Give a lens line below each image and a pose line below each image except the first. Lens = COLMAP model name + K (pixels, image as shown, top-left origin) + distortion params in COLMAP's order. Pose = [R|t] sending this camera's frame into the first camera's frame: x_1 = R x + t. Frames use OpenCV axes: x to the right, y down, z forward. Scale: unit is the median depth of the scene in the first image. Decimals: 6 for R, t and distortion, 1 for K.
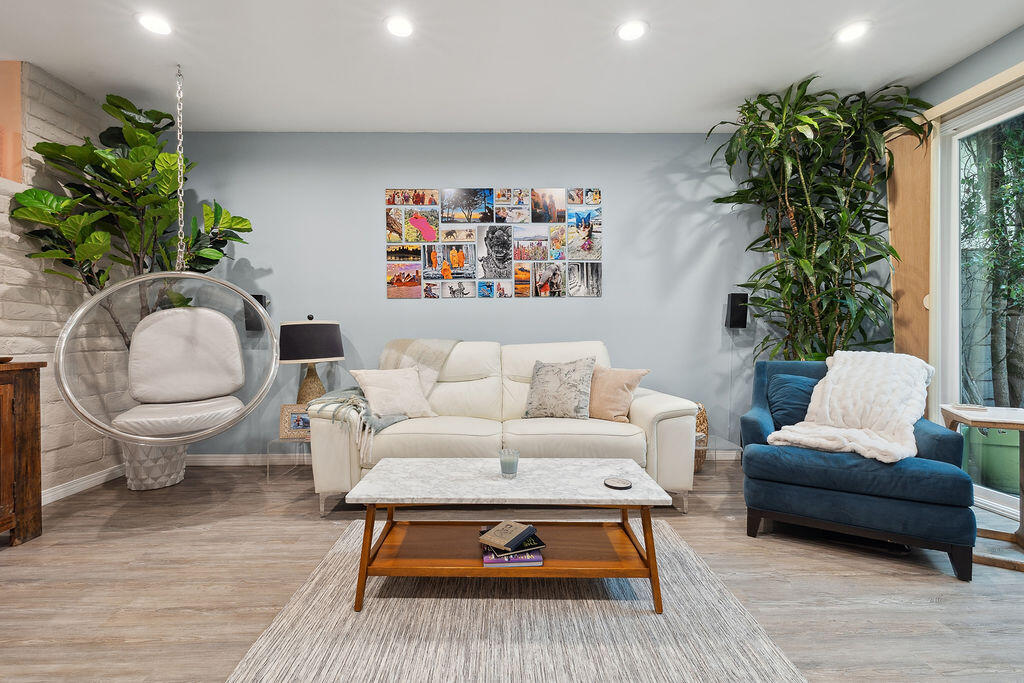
lens RADIAL K [[433.7, 0, 497.9], [0, 433.7, 335.3], [0, 0, 1]] dist [0.000473, 0.000099]
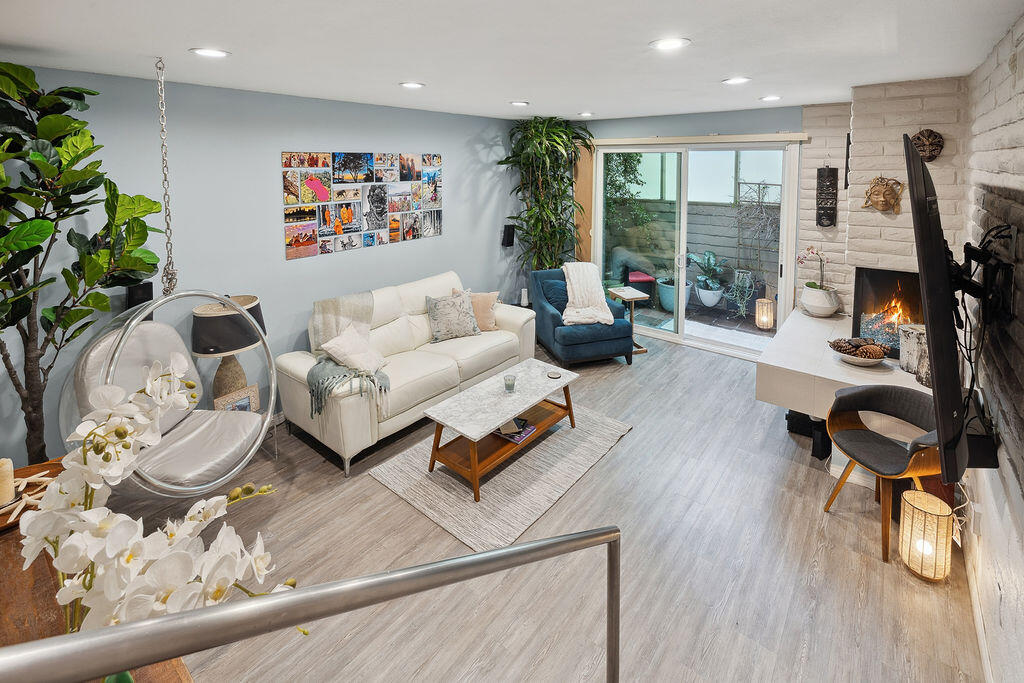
lens RADIAL K [[478.0, 0, 510.3], [0, 478.0, 187.4], [0, 0, 1]] dist [-0.000371, -0.000133]
pose [[0.642329, -0.031277, 0.765791, -0.764071], [-0.002698, 0.999069, 0.043067, -0.302537], [-0.766425, -0.029729, 0.641646, -0.113811]]
